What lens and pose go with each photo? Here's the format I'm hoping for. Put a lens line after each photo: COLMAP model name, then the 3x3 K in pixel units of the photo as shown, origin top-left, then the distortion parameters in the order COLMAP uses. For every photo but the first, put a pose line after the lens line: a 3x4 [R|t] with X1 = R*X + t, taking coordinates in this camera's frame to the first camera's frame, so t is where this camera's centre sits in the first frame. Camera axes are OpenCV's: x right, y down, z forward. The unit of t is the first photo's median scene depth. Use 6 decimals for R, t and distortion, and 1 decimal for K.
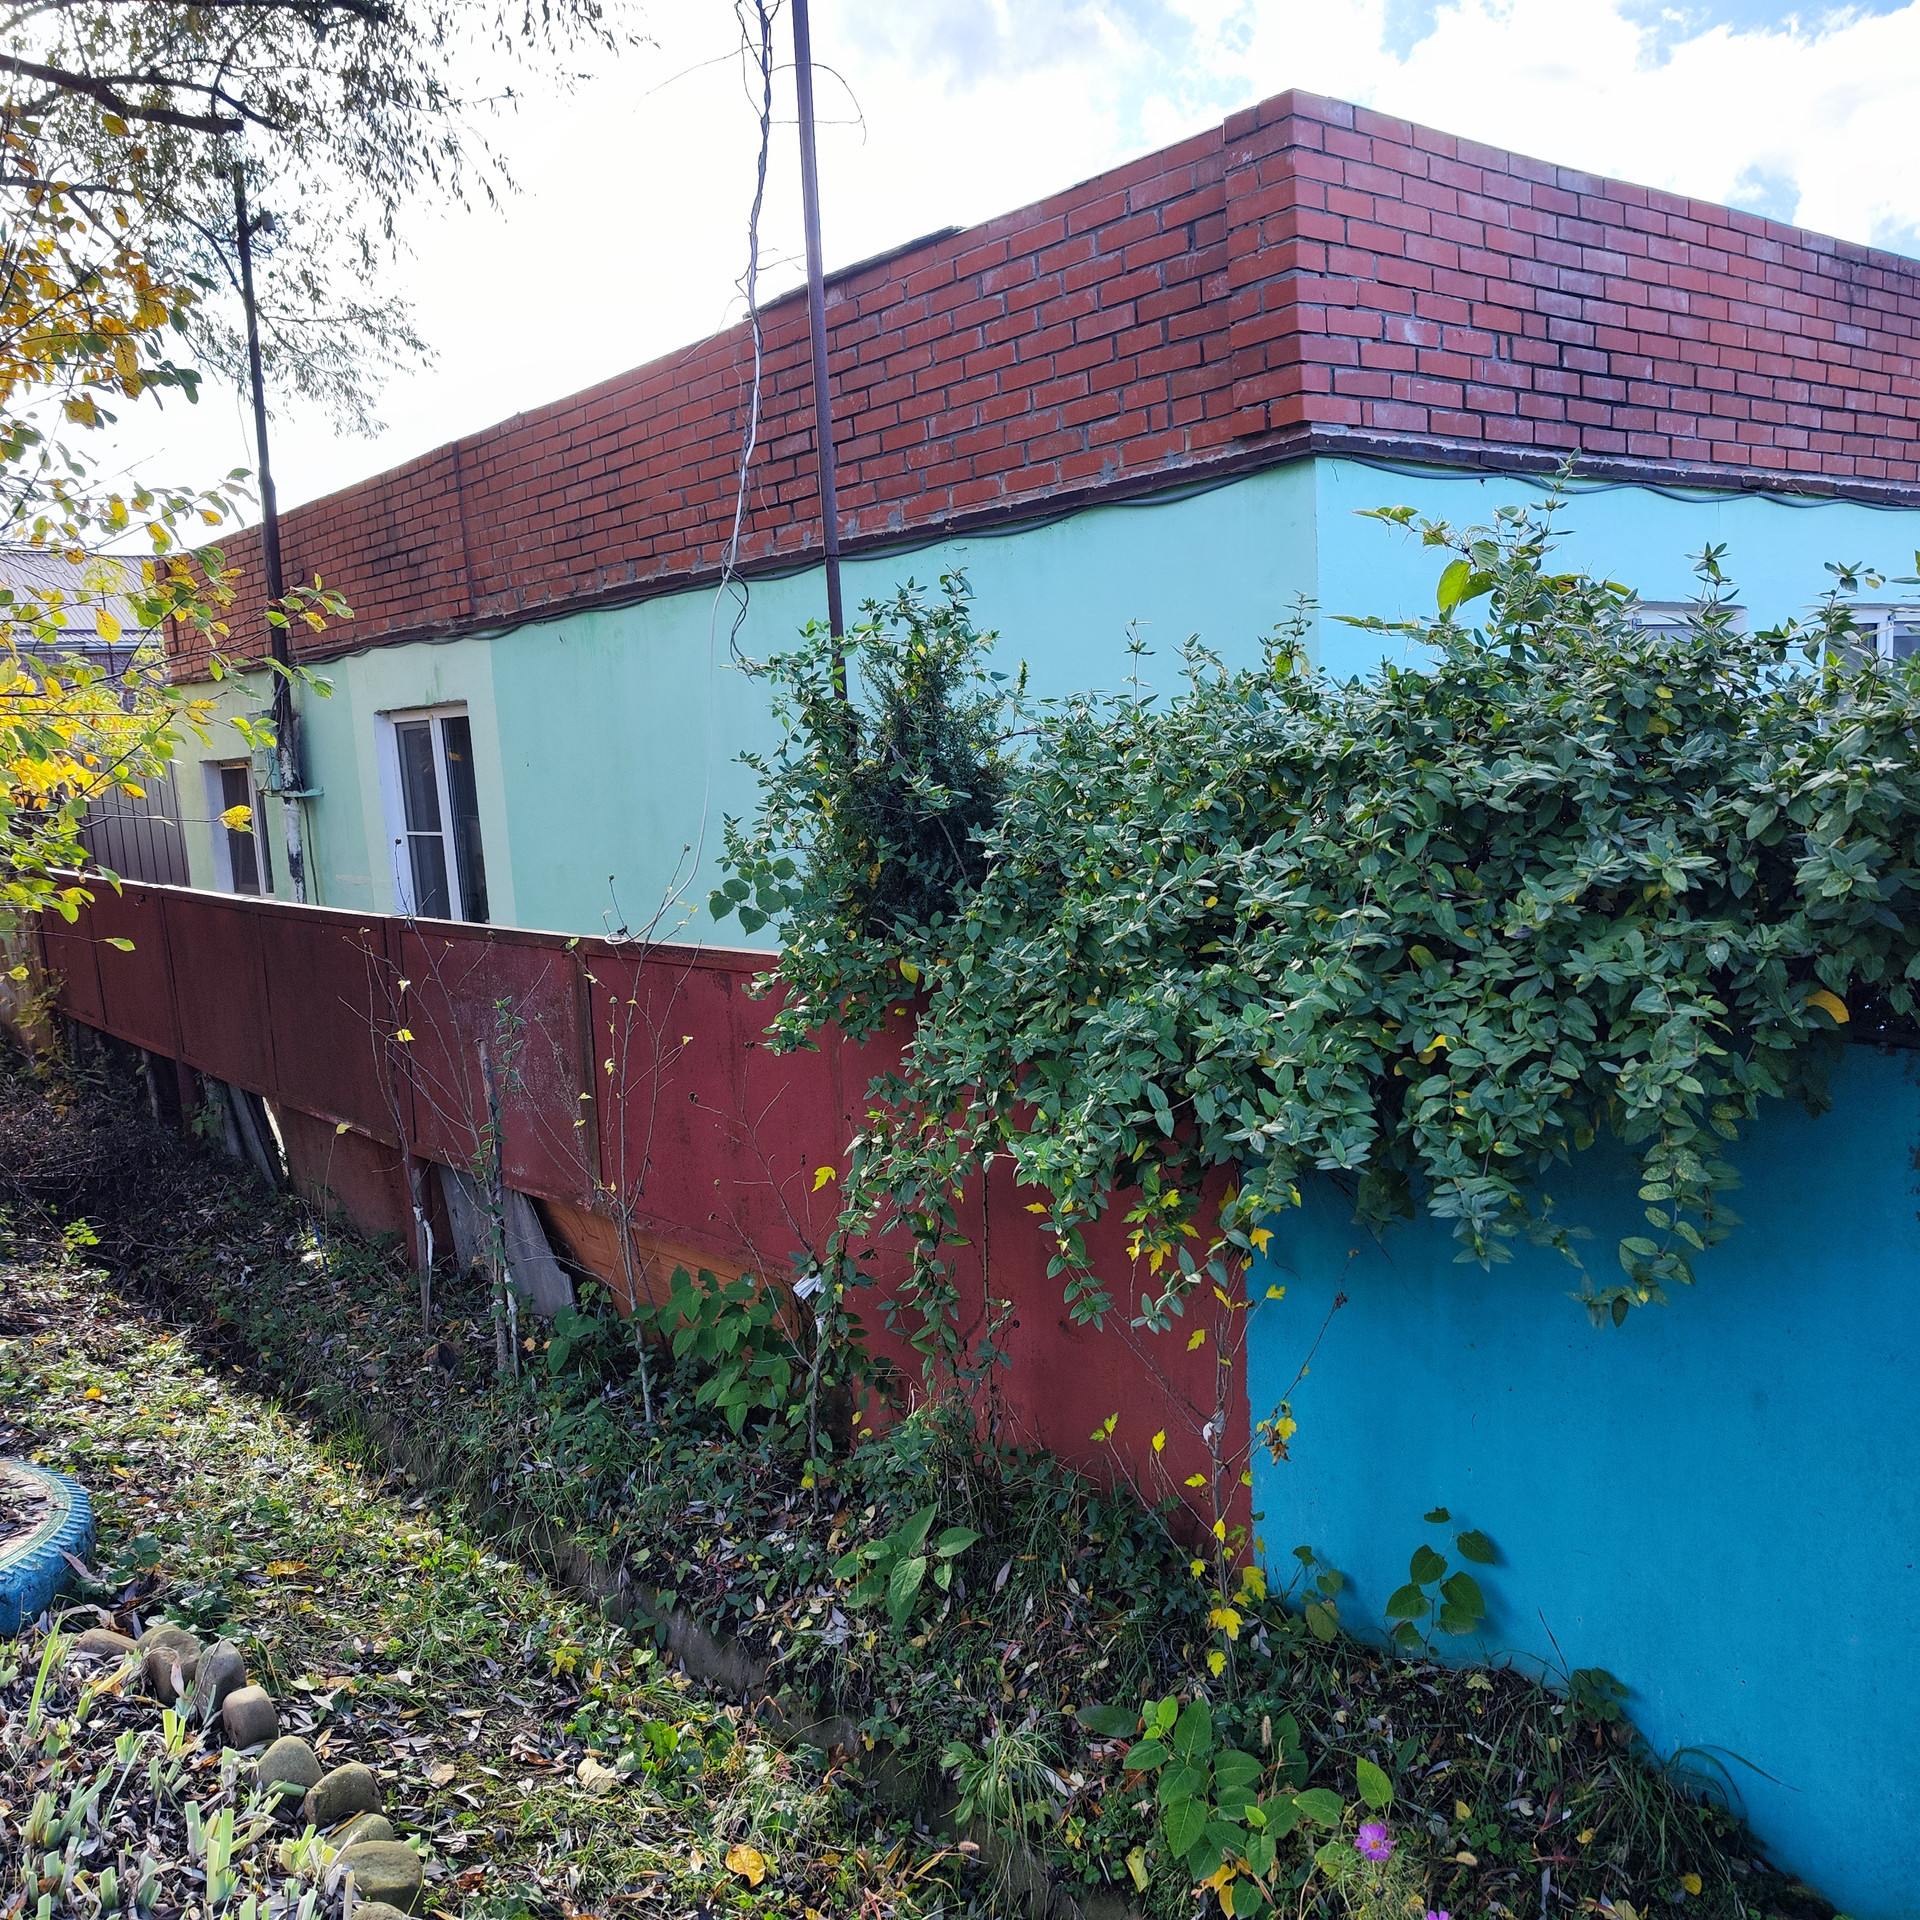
lens RADIAL K [[1738.1, 0, 943.4], [0, 1738.1, 954.8], [0, 0, 1]] dist [0.030534, 0.000000]
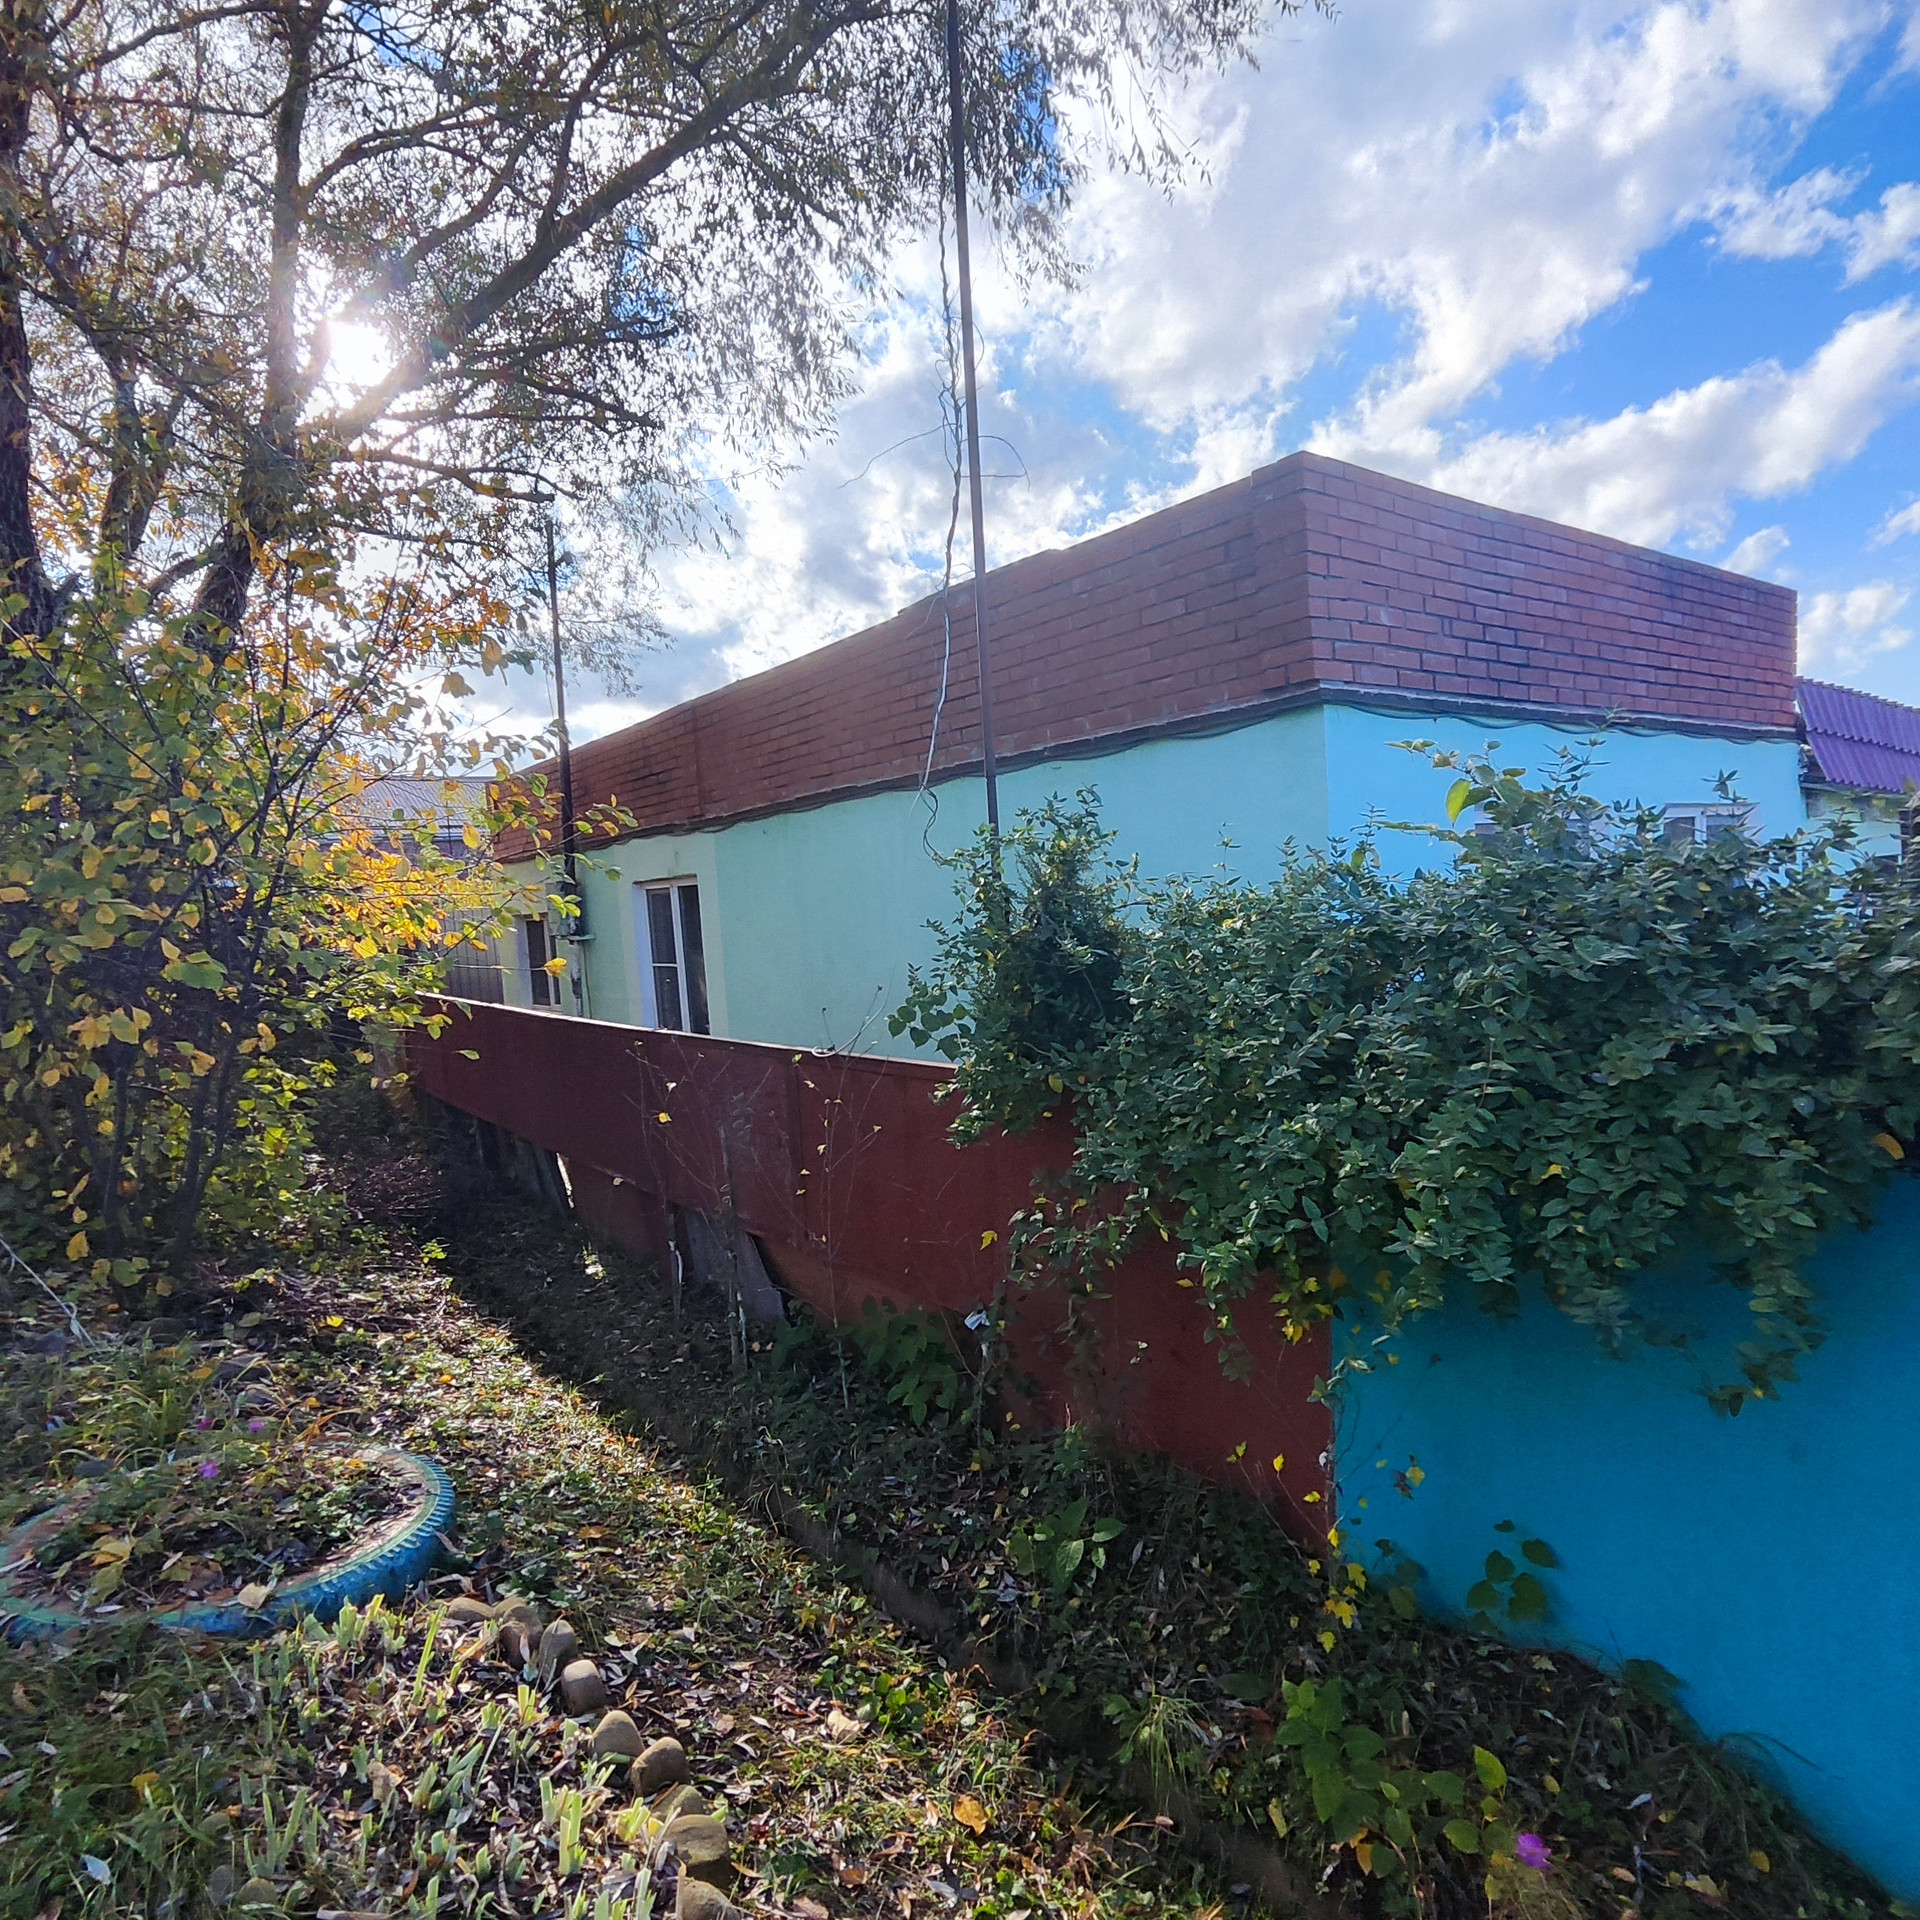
lens RADIAL K [[1178.7, 0, 964.8], [0, 1178.7, 967.3], [0, 0, 1]] dist [-0.015931, 0.018429]
pose [[0.999606, -0.004467, -0.027699, -0.061732], [0.002825, 0.998252, -0.059029, -0.025948], [0.027914, 0.058928, 0.997872, 0.083917]]
